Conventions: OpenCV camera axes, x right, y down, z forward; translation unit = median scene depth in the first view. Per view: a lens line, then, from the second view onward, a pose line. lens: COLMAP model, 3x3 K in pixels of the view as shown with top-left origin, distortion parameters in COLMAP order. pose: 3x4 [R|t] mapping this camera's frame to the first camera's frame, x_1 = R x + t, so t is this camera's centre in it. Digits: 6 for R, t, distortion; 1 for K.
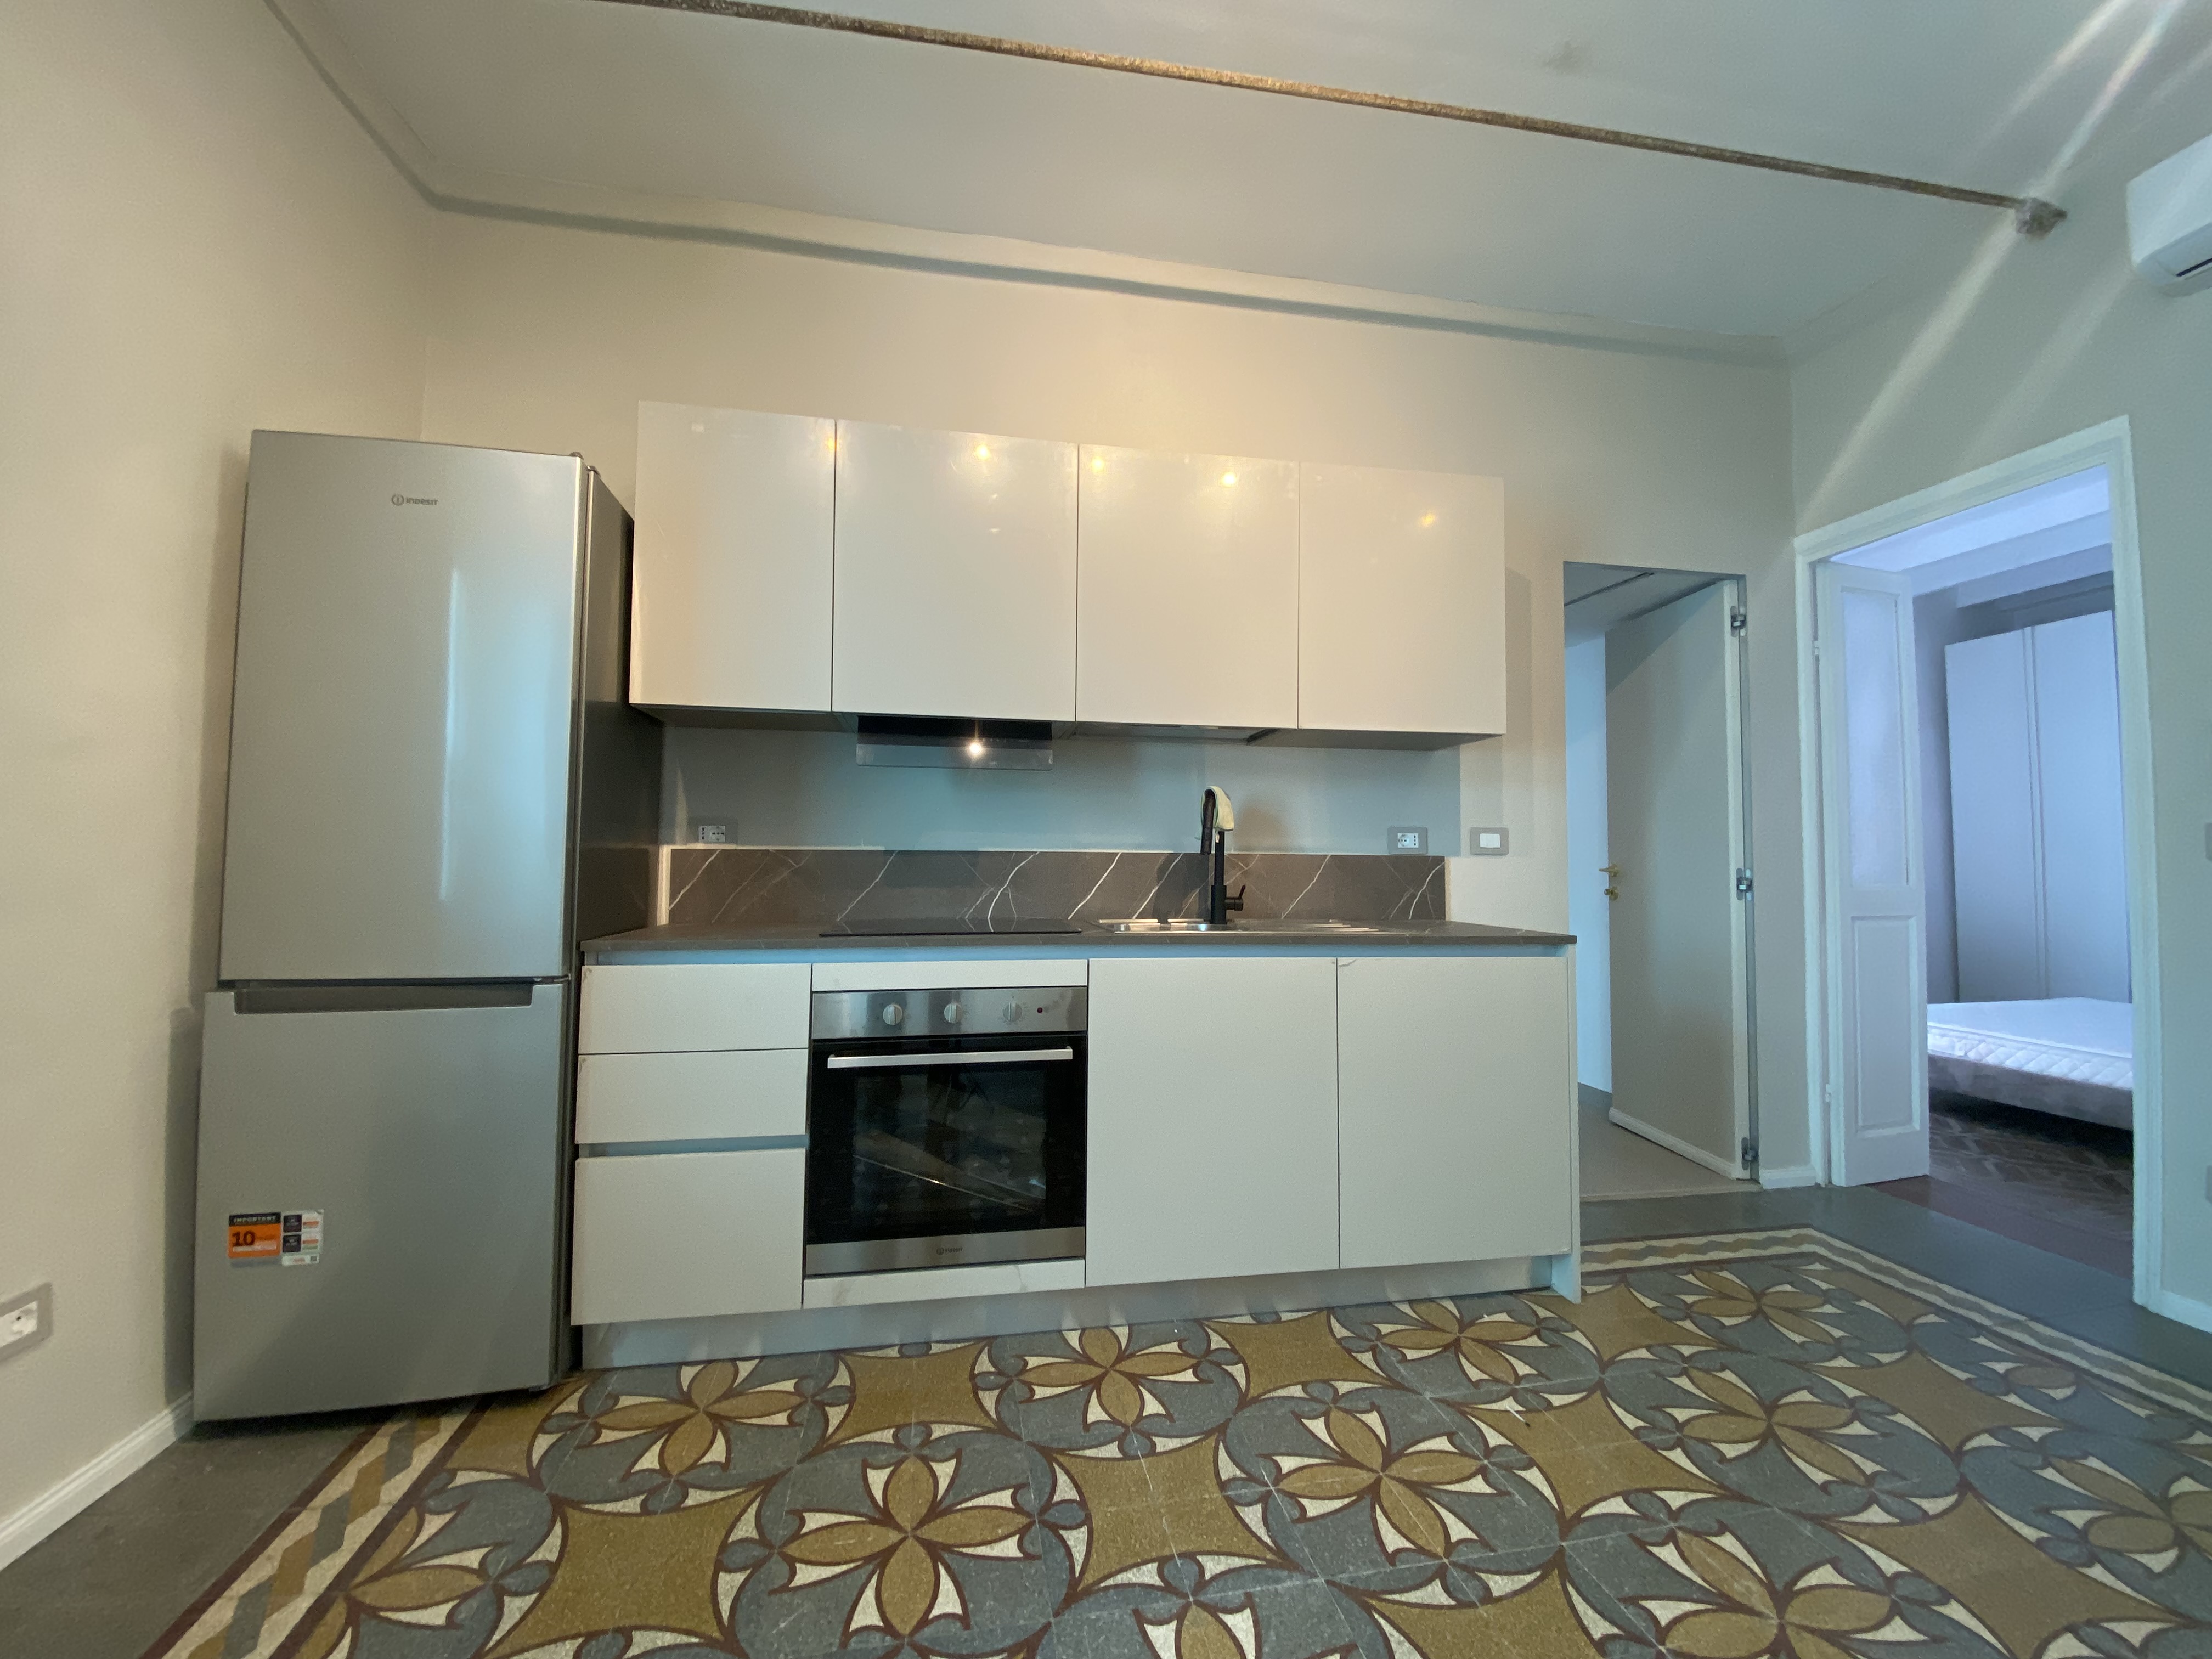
lens RADIAL K [[897.5, 0, 1103.3], [0, 897.5, 824.7], [0, 0, 1]] dist [0.019002, -0.018994]
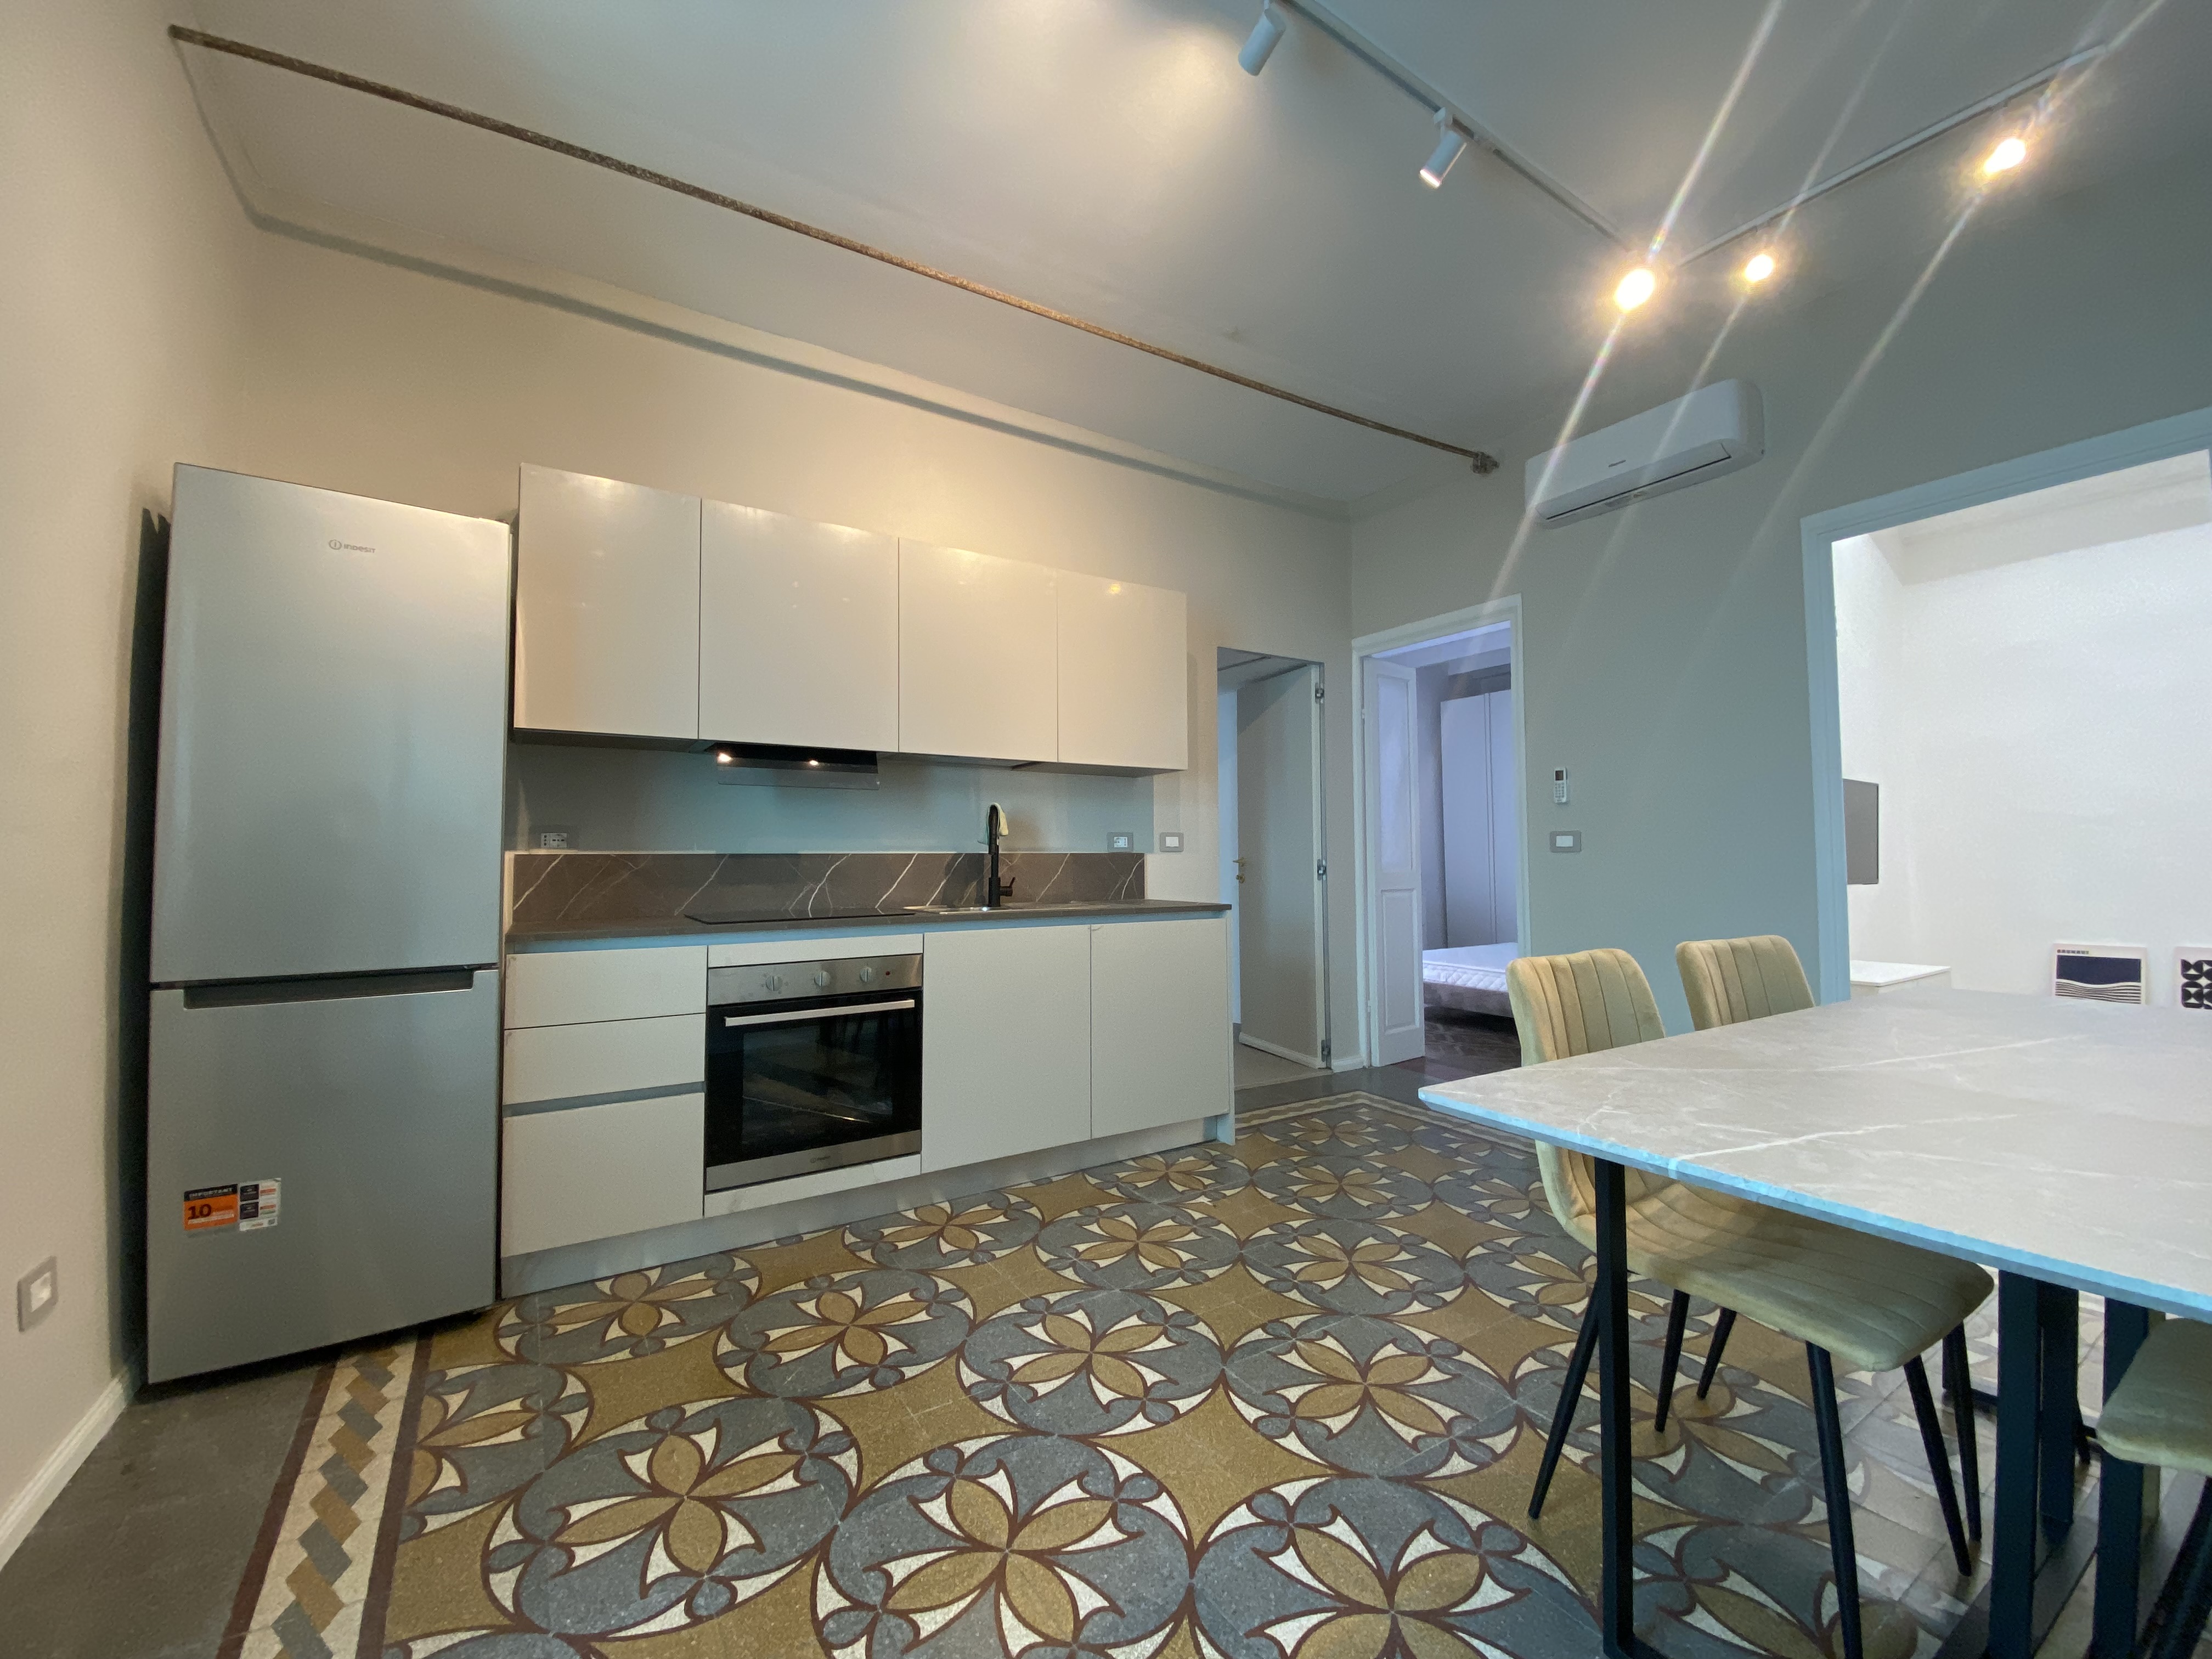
lens RADIAL K [[886.2, 0, 1101.5], [0, 886.2, 824.0], [0, 0, 1]] dist [0.022986, -0.020654]
pose [[0.928376, 0.001490, 0.371640, -0.255882], [-0.002269, 0.999996, 0.001658, -0.016393], [-0.371636, -0.002383, 0.928376, -0.331260]]
